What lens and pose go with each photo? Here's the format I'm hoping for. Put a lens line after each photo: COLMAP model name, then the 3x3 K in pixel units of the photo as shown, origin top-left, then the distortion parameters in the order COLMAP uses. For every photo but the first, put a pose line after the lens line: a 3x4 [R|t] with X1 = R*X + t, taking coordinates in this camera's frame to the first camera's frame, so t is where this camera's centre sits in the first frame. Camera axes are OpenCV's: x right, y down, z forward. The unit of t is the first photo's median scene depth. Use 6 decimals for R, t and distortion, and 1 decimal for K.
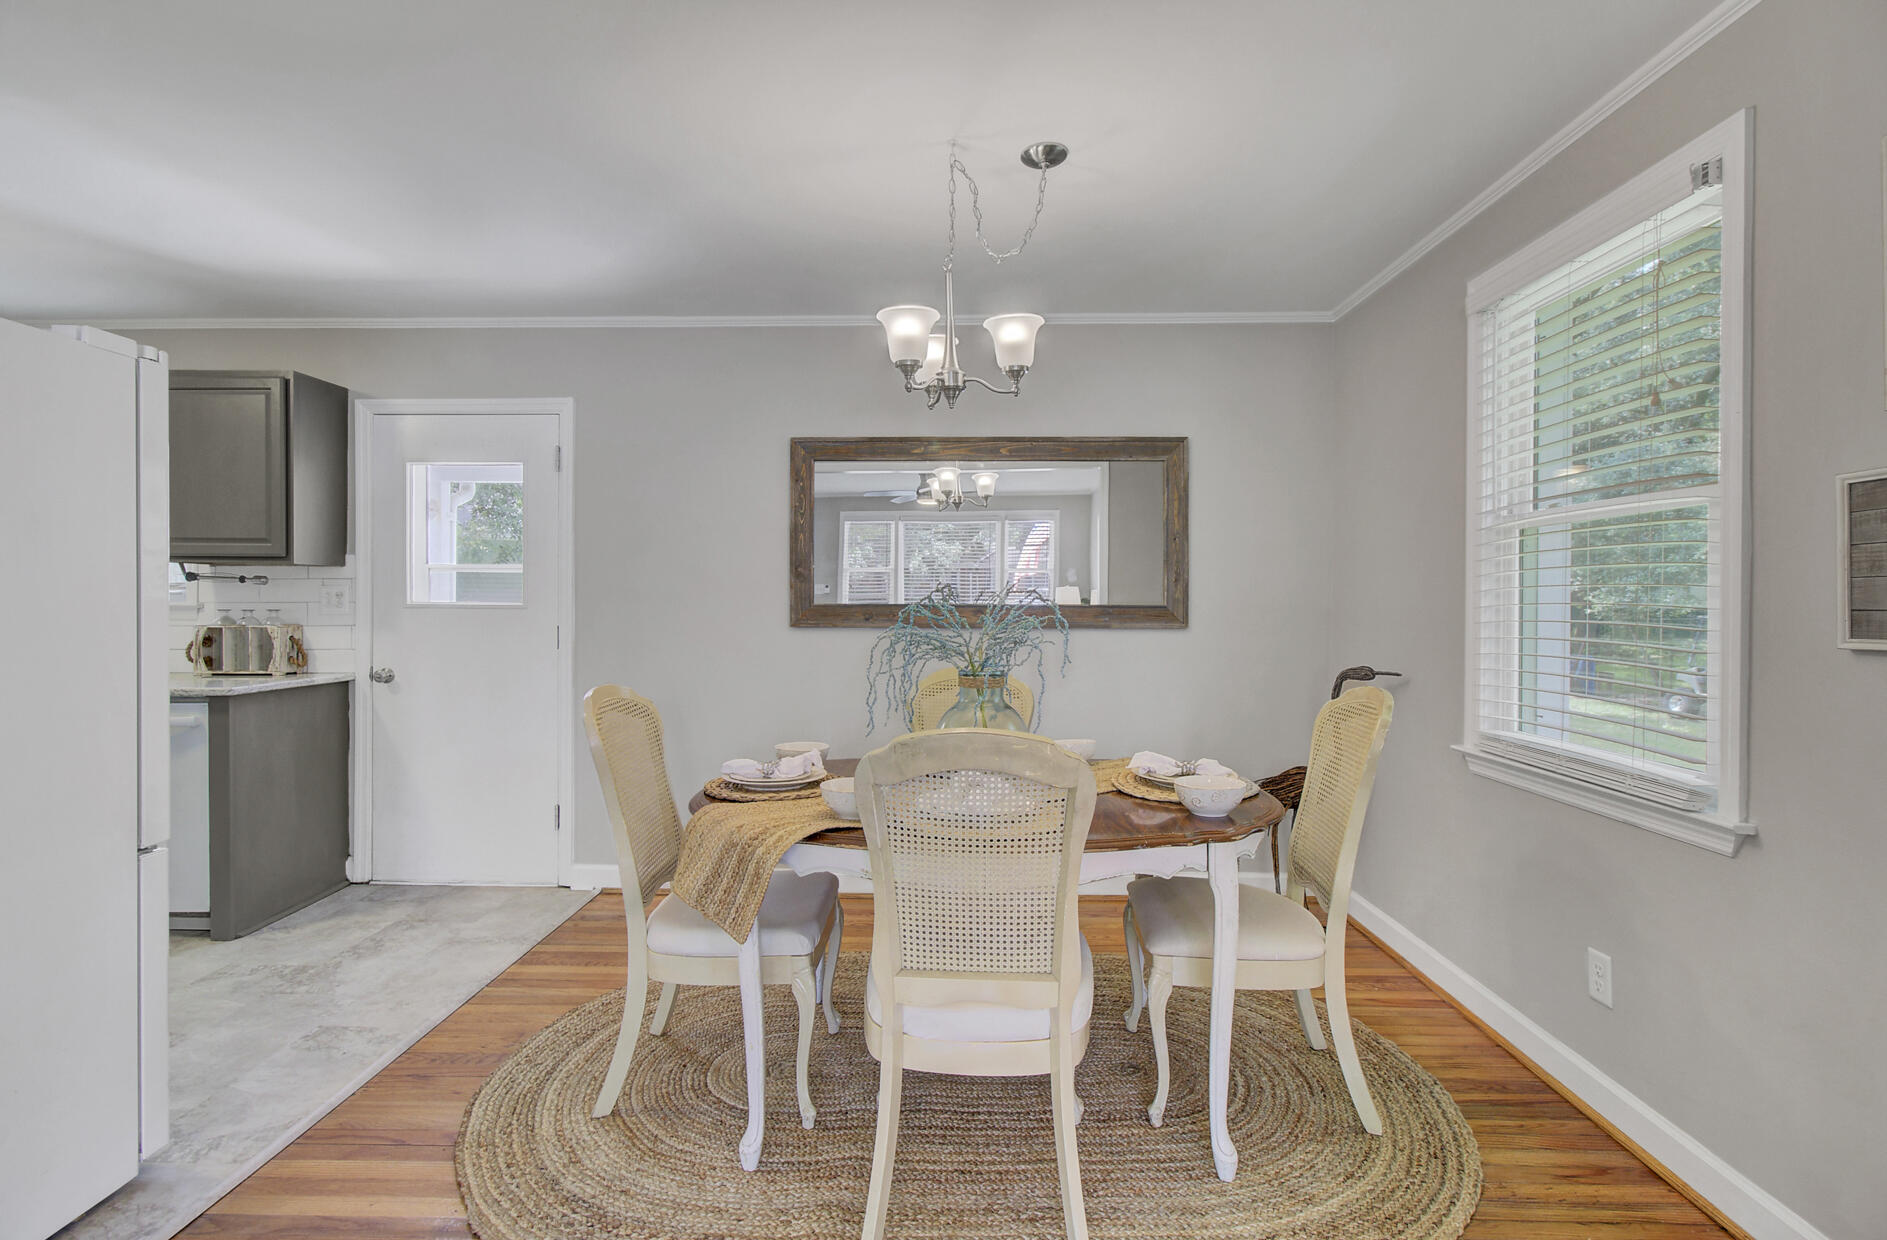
lens RADIAL K [[882.4, 0, 938.7], [0, 882.4, 607.2], [0, 0, 1]] dist [-0.018014, 0.000214]
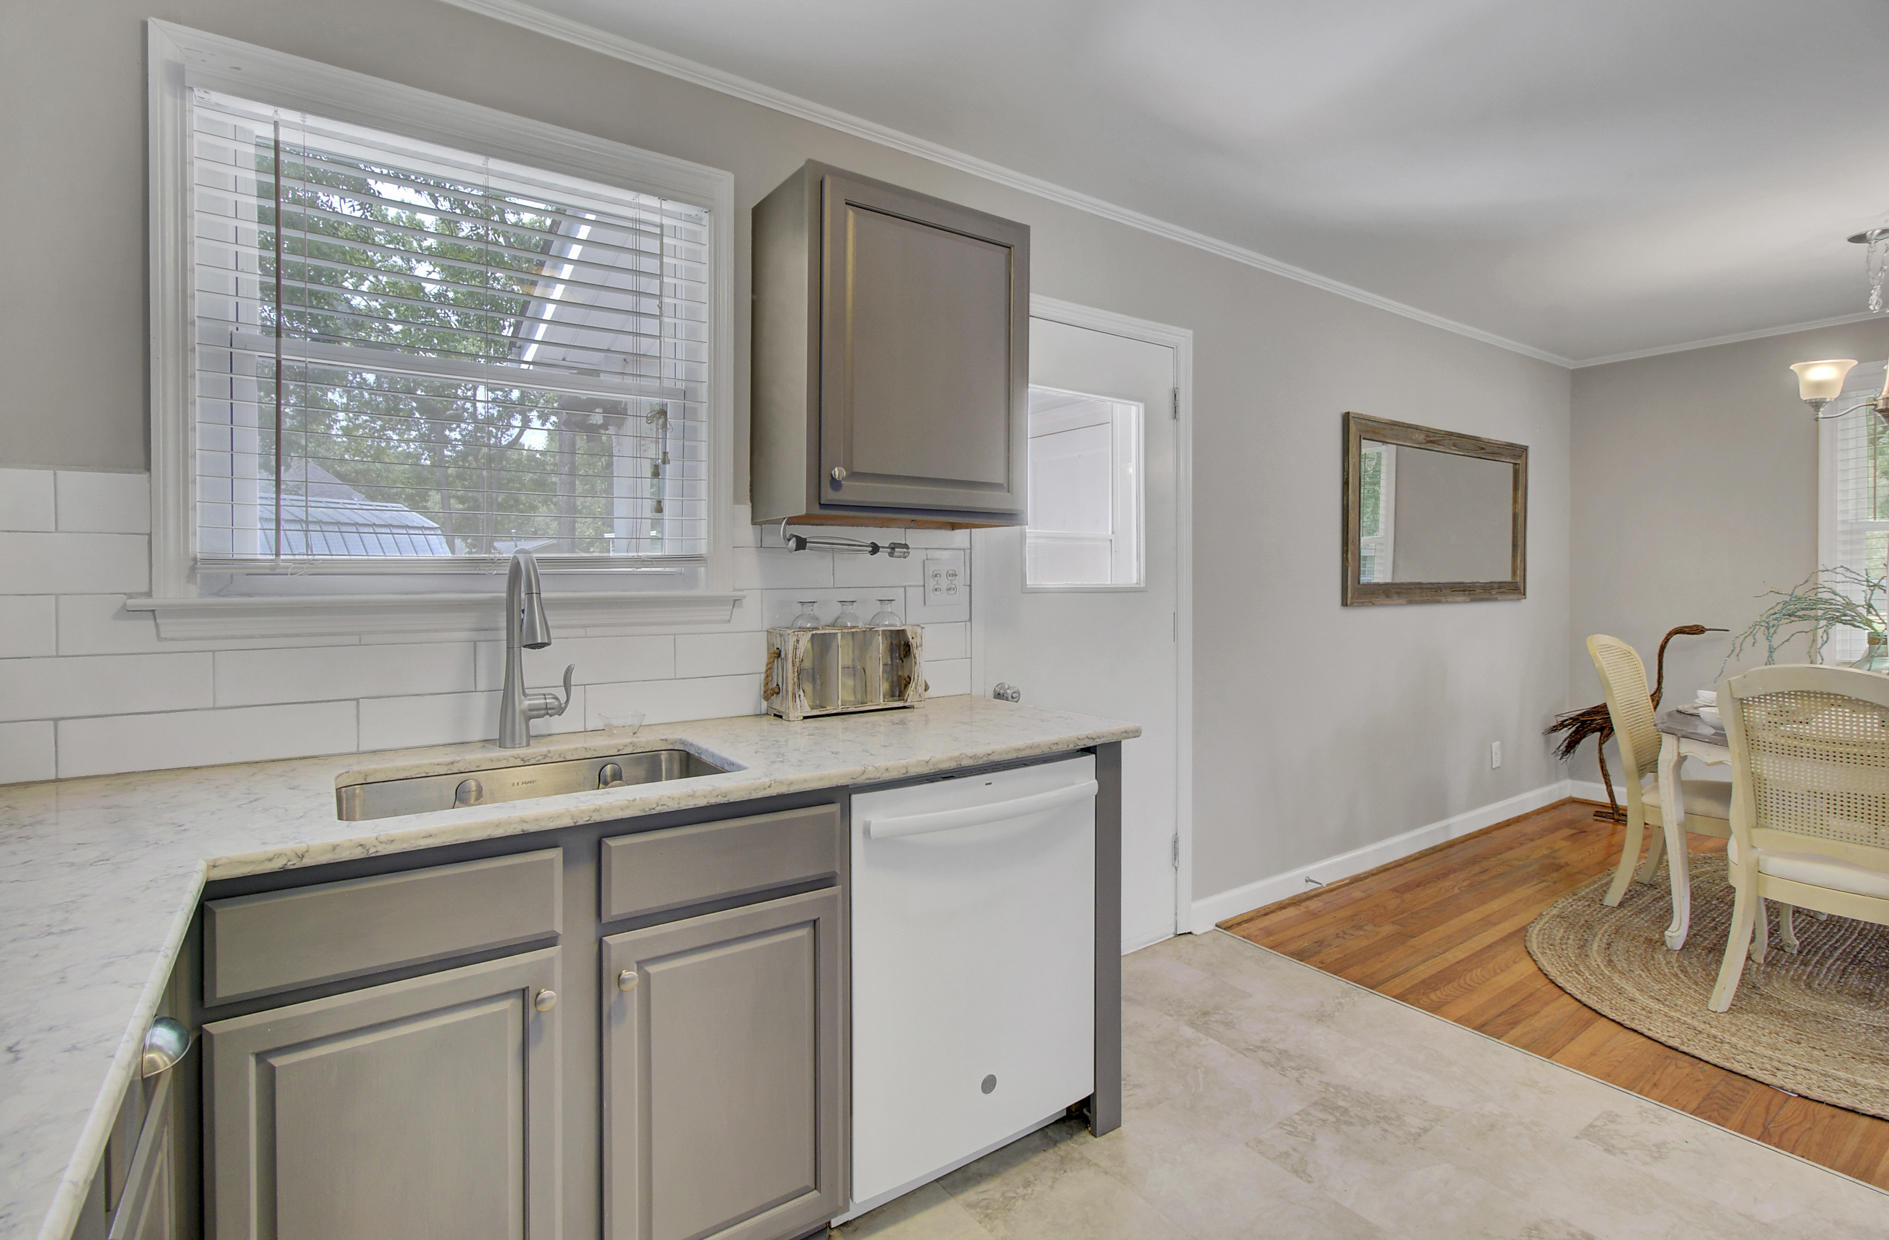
lens RADIAL K [[893.2, 0, 948.5], [0, 893.2, 586.7], [0, 0, 1]] dist [-0.021281, -0.000027]
pose [[0.801045, -0.010055, 0.598520, -1.118276], [0.003393, 0.999919, 0.012257, -0.013664], [-0.598595, -0.007787, 0.801014, 0.488245]]
